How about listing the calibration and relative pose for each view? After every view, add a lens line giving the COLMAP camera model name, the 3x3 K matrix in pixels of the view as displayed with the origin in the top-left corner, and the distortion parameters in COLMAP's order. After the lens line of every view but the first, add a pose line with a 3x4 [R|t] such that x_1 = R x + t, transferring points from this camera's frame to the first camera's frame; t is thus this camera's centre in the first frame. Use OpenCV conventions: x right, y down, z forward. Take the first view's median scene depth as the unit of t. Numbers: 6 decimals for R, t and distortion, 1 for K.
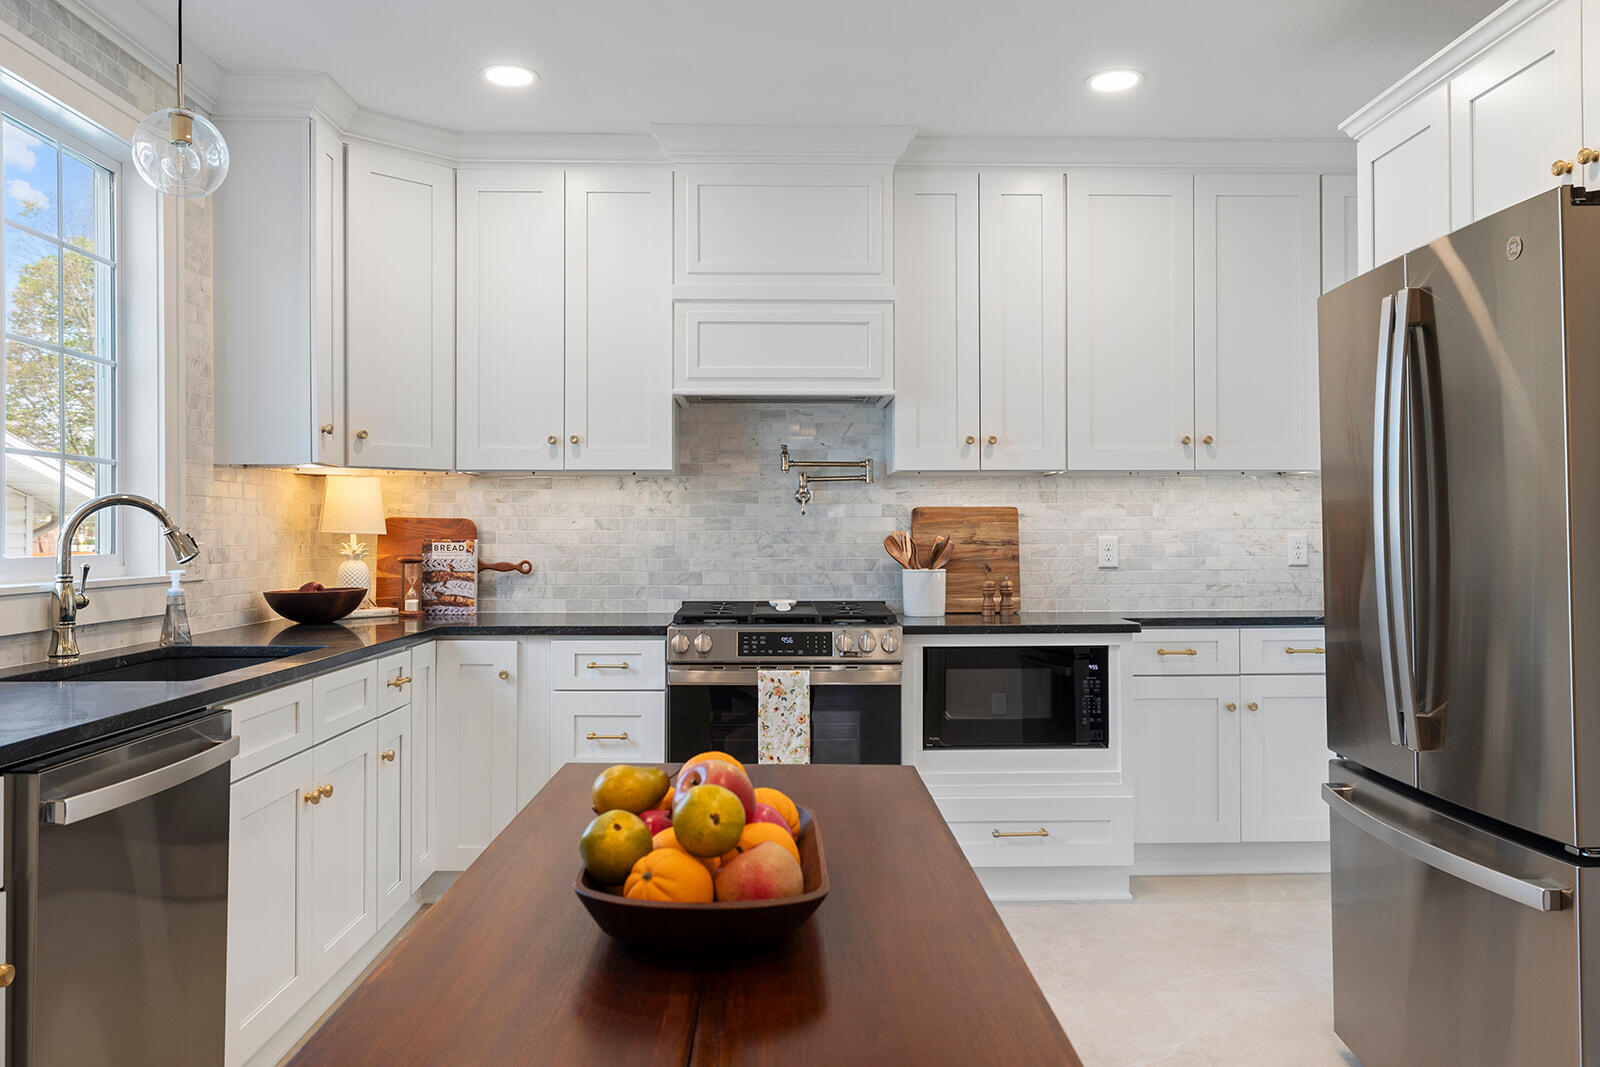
lens RADIAL K [[1193.1, 0, 798.0], [0, 1193.1, 527.1], [0, 0, 1]] dist [-0.011138, 0.007823]
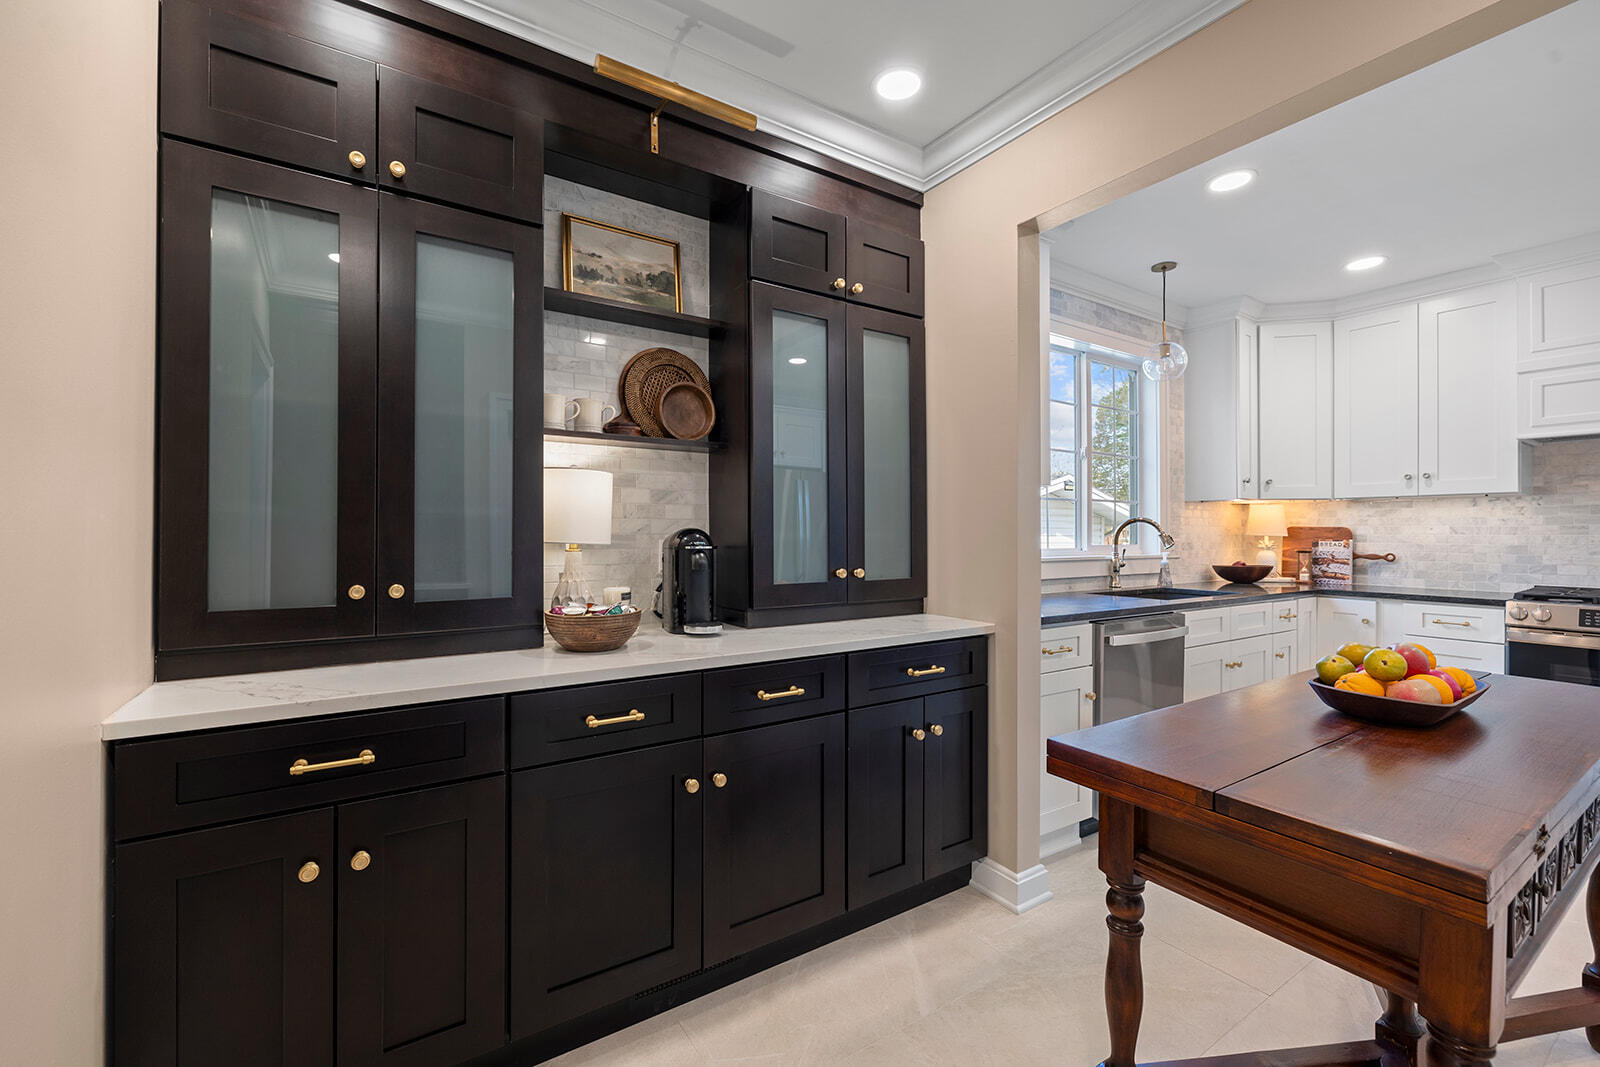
lens RADIAL K [[670.8, 0, 794.1], [0, 670.8, 529.3], [0, 0, 1]] dist [-0.002280, -0.000289]
pose [[0.537886, -0.002637, -0.843013, 0.110701], [-0.000049, 0.999995, -0.003160, -0.000942], [0.843017, 0.001741, 0.537884, -0.172578]]
